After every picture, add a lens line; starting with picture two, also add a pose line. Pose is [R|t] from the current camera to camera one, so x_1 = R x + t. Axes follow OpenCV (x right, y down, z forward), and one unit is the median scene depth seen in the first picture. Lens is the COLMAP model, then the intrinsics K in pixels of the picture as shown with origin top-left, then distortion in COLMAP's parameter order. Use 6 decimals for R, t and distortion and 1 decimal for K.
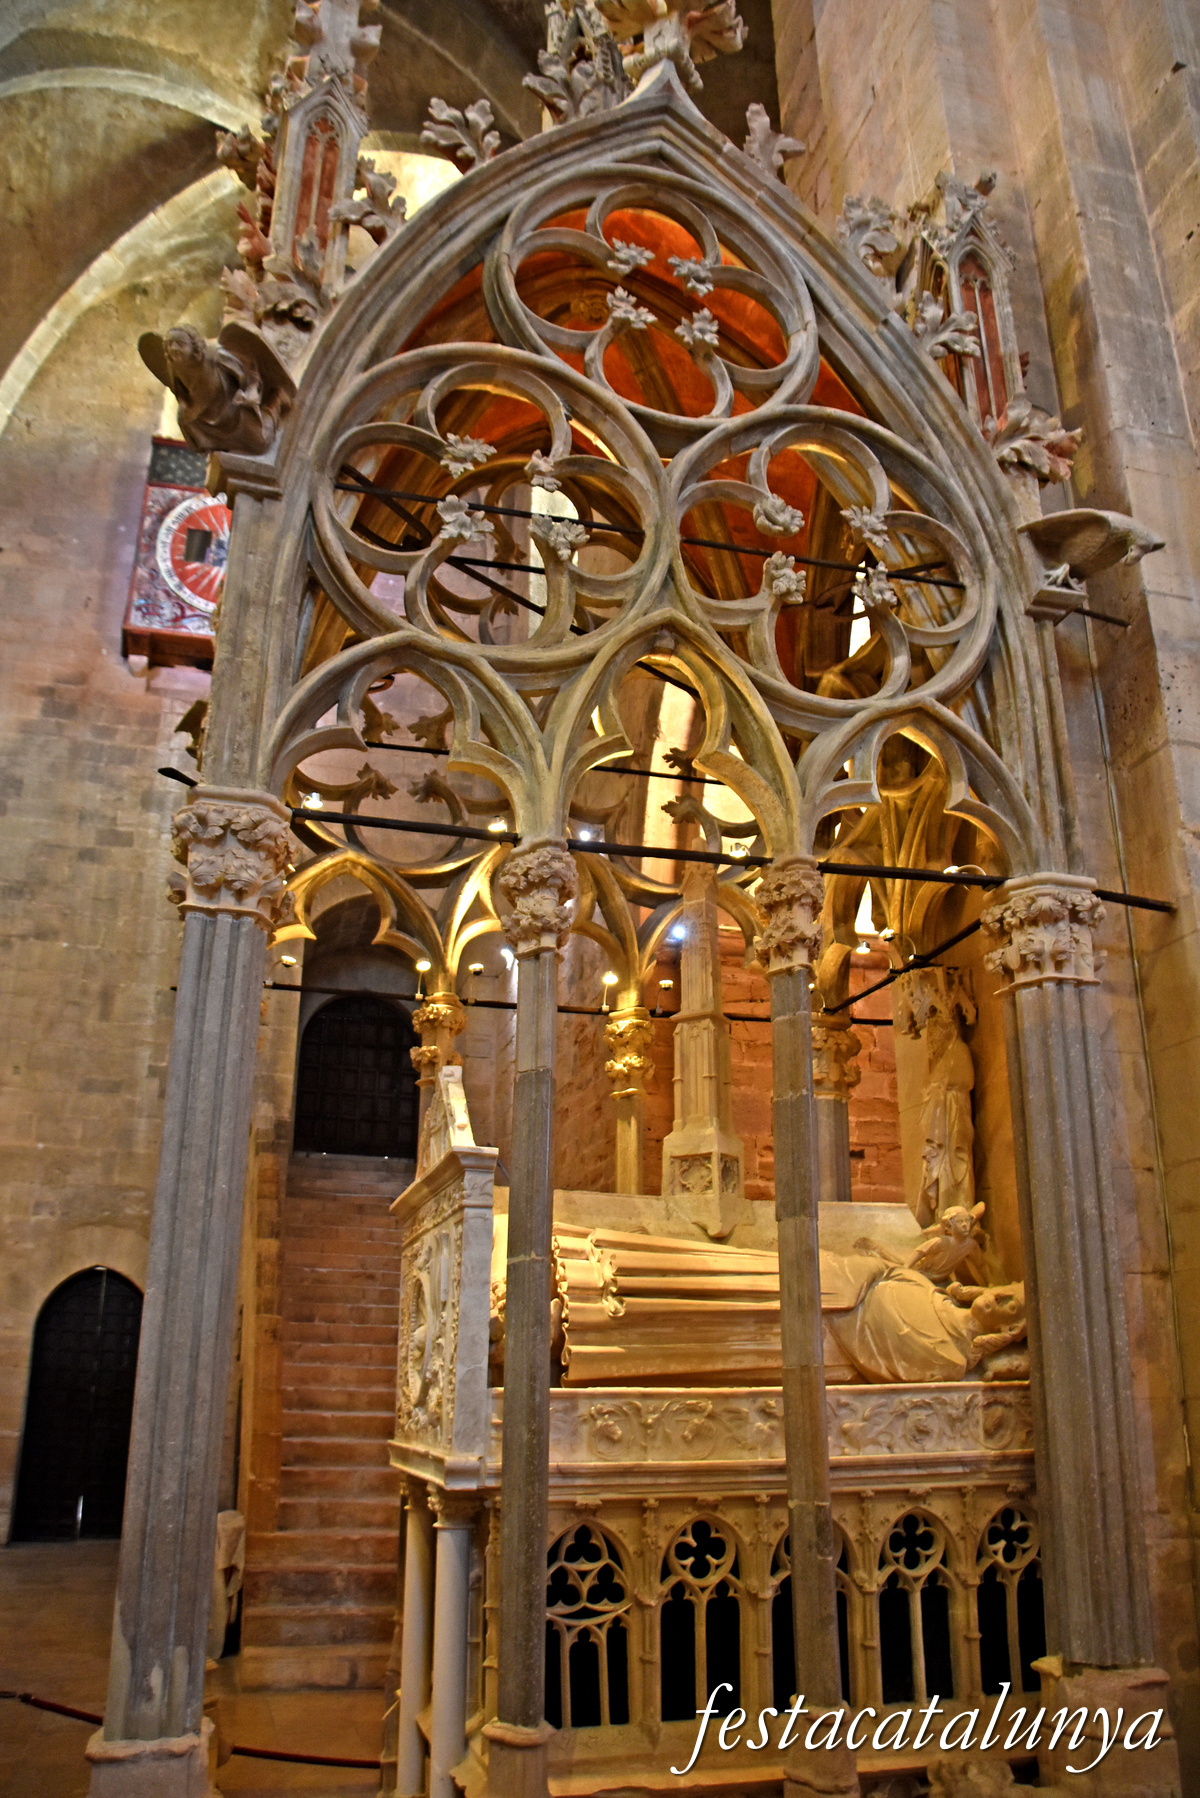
lens RADIAL K [[1388.4, 0, 598.4], [0, 1388.4, 904.0], [0, 0, 1]] dist [-0.145166, 0.079299]
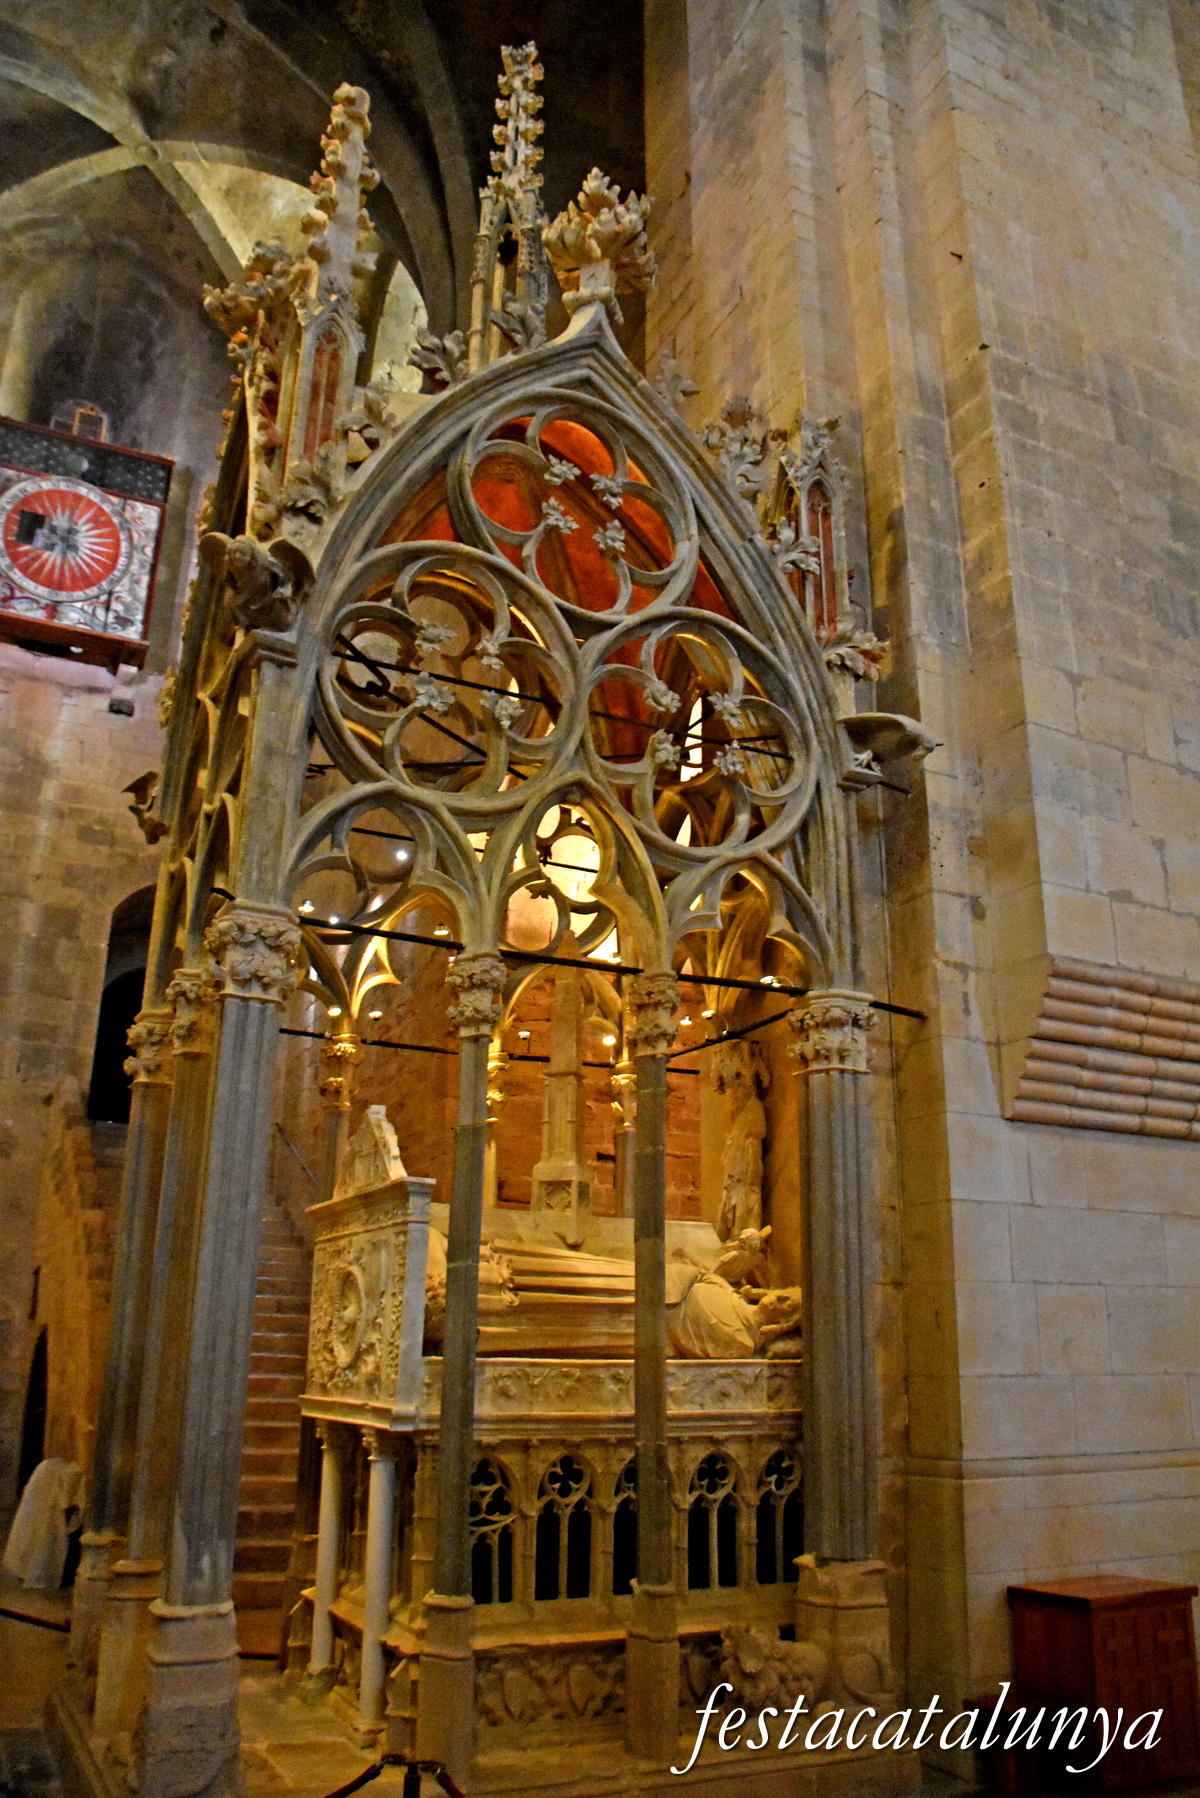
lens RADIAL K [[1388.4, 0, 583.6], [0, 1388.4, 904.4], [0, 0, 1]] dist [-0.145166, 0.079299]
pose [[0.981511, 0.072575, 0.177115, -0.162504], [-0.076559, 0.996941, 0.015757, -0.104901], [-0.175430, -0.029025, 0.984064, -0.289318]]
